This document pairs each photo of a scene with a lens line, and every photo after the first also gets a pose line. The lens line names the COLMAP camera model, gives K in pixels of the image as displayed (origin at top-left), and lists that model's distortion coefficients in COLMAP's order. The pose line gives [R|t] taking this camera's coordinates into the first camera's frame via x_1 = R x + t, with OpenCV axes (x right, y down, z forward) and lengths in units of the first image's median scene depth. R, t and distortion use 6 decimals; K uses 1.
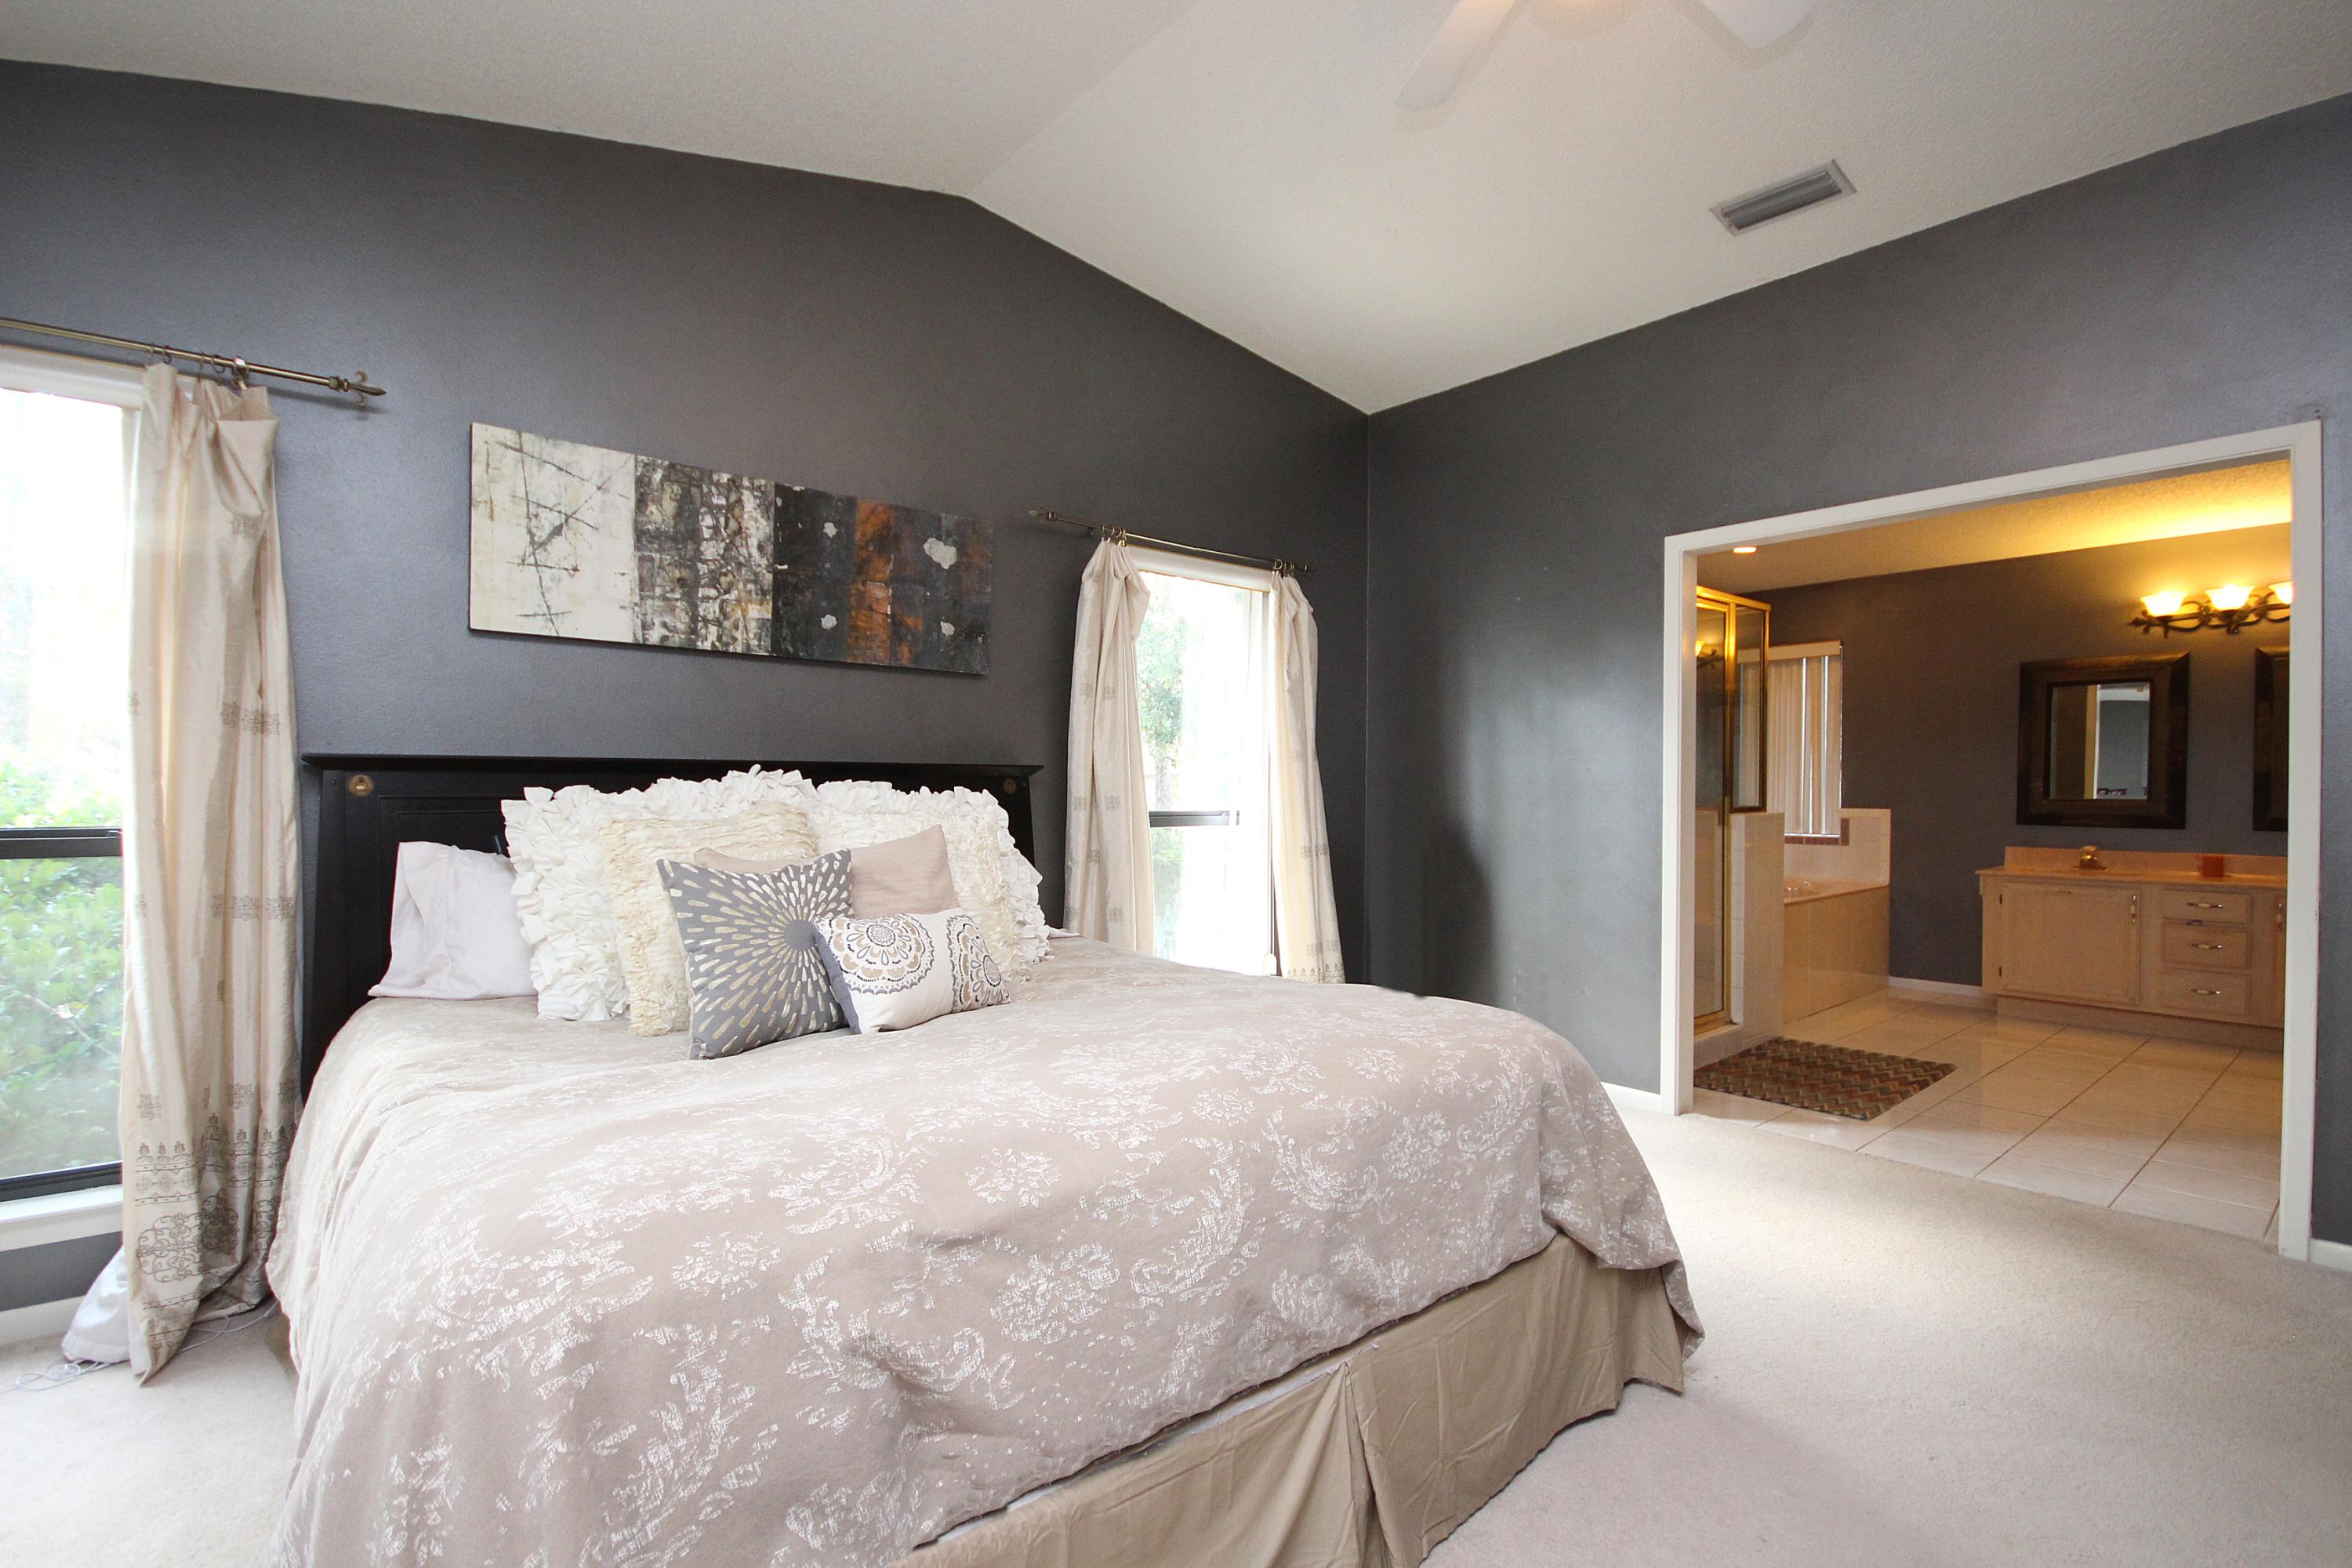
lens RADIAL K [[1091.0, 0, 1178.7], [0, 1091.0, 787.9], [0, 0, 1]] dist [0.000416, 0.000044]
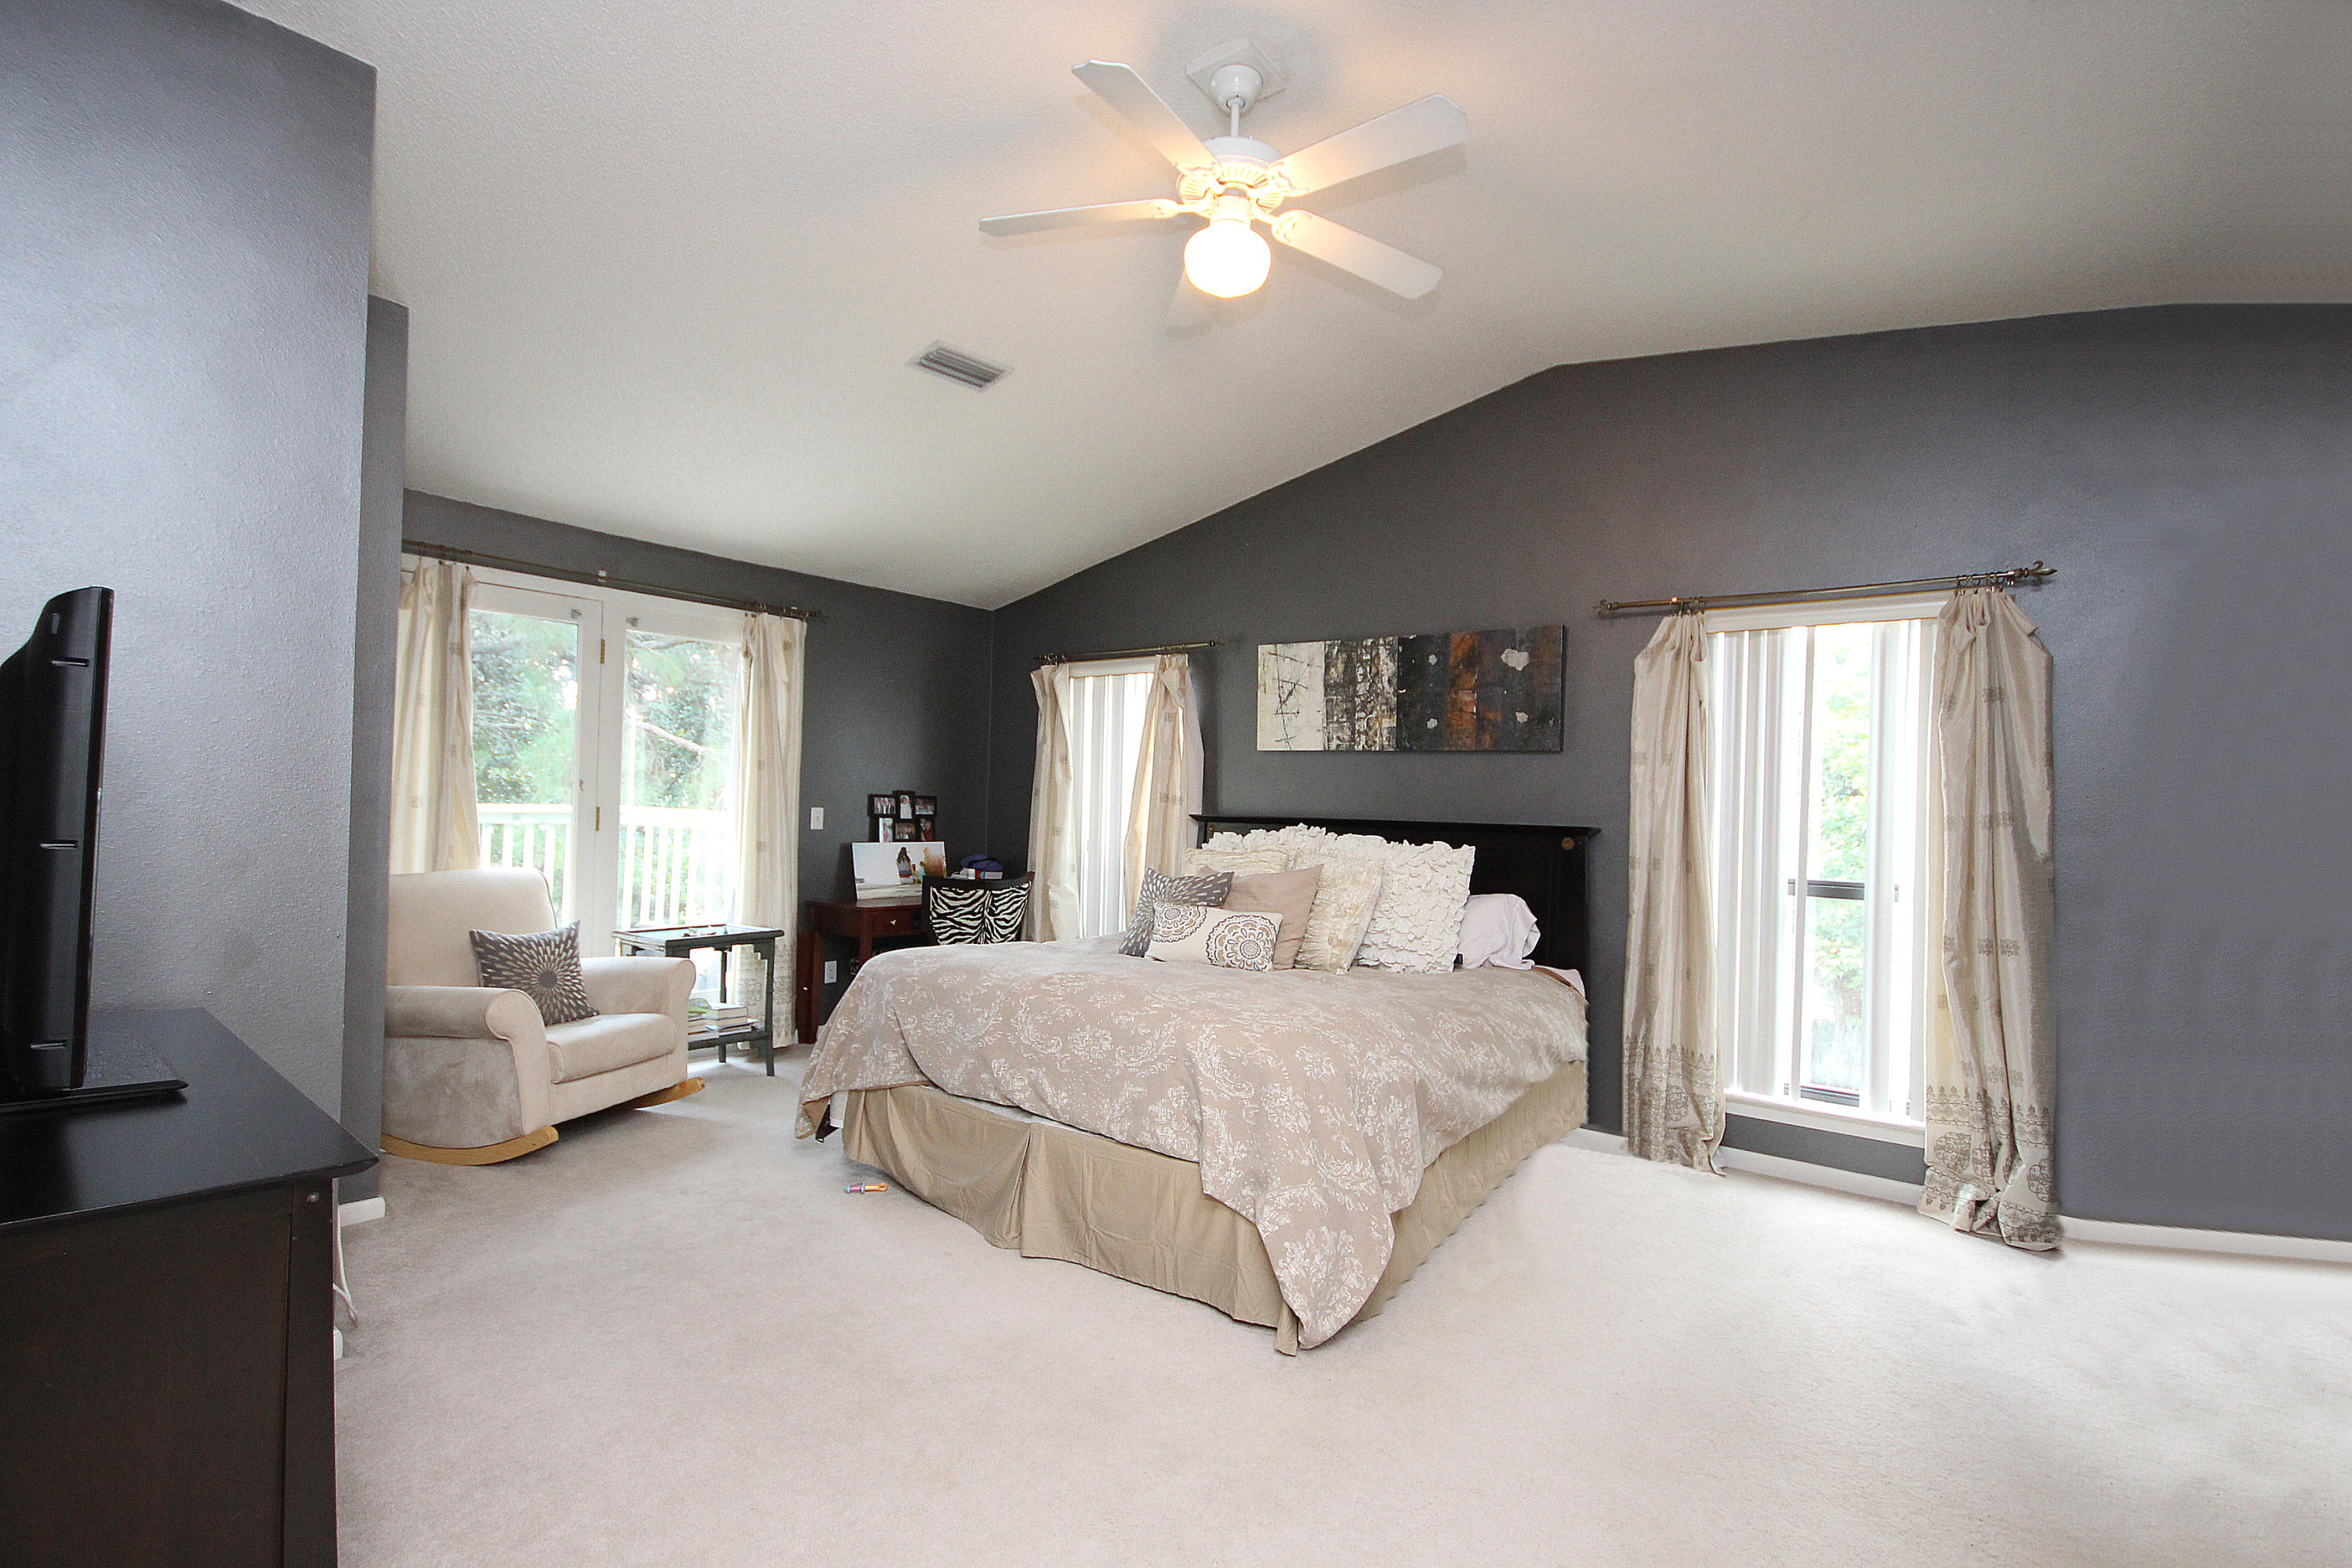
lens RADIAL K [[1091.0, 0, 1179.2], [0, 1091.0, 789.6], [0, 0, 1]] dist [0.000416, 0.000044]
pose [[0.200540, -0.012974, -0.979600, 1.089114], [-0.030590, 0.999342, -0.019498, -0.029495], [0.979208, 0.033876, 0.200011, 0.418667]]
